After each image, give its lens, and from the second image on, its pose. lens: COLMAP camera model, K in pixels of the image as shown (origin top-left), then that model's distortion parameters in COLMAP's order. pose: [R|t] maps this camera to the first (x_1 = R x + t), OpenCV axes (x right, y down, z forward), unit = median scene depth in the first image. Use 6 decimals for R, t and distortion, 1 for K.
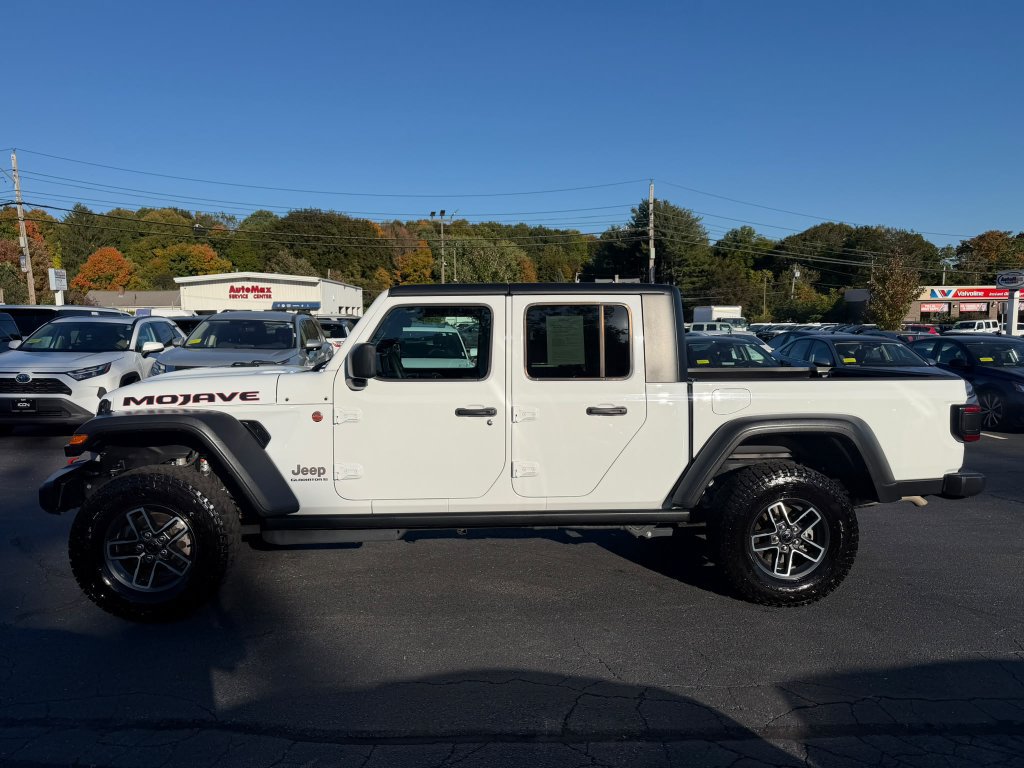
lens RADIAL K [[728.9, 0, 510.6], [0, 728.9, 390.3], [0, 0, 1]] dist [0.032380, -0.029319]
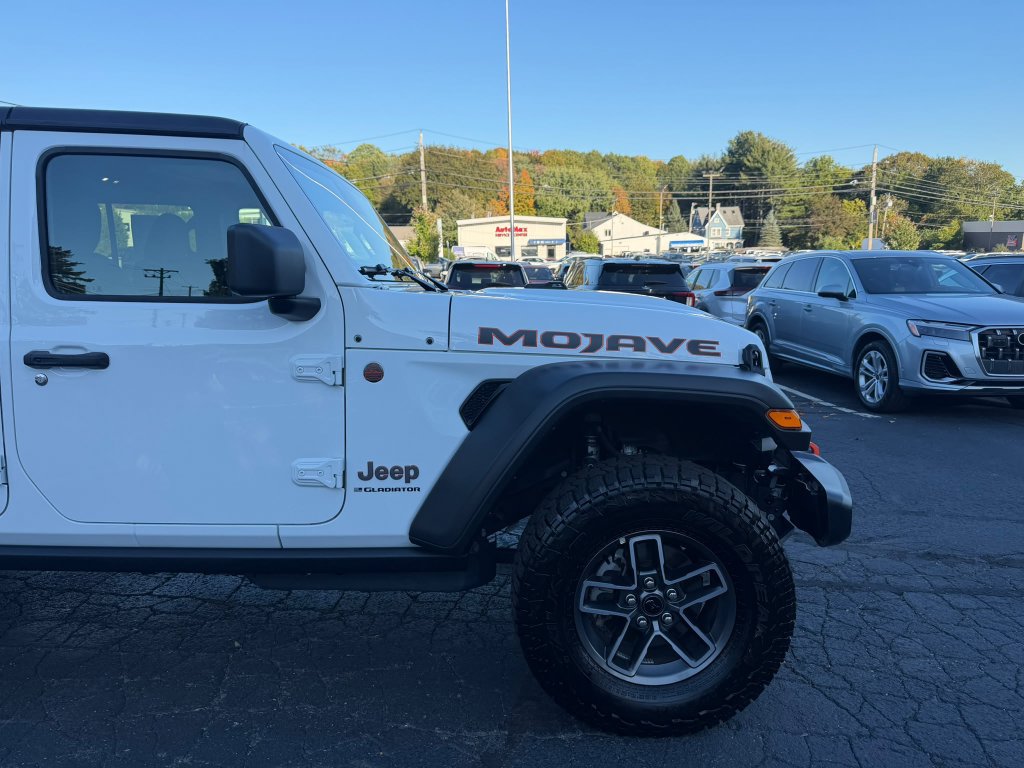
lens RADIAL K [[730.7, 0, 511.7], [0, 730.7, 392.7], [0, 0, 1]] dist [0.038084, -0.038116]
pose [[0.999927, -0.008364, 0.008697, -0.365738], [0.007369, 0.994046, 0.108716, 0.002601], [-0.009555, -0.108644, 0.994035, -0.260655]]
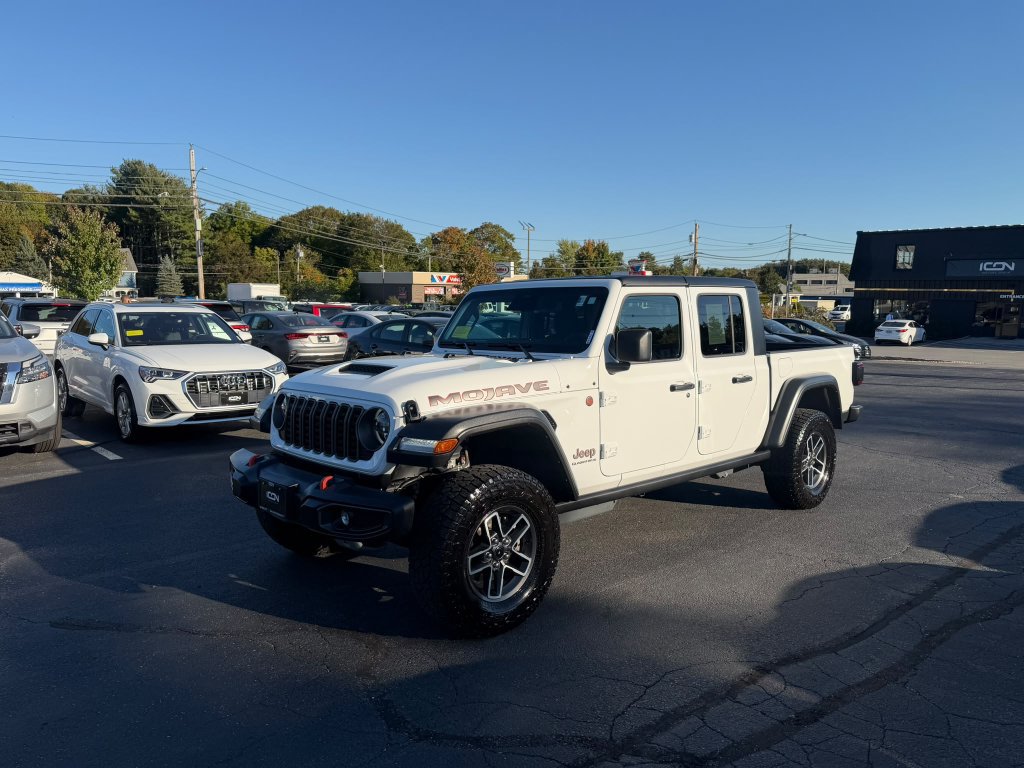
lens RADIAL K [[728.9, 0, 517.7], [0, 728.9, 391.9], [0, 0, 1]] dist [0.032380, -0.029319]
pose [[0.768132, -0.067713, 0.636701, -0.081360], [0.047347, 0.997677, 0.048982, -0.002583], [-0.638539, -0.007478, 0.769553, 0.021869]]
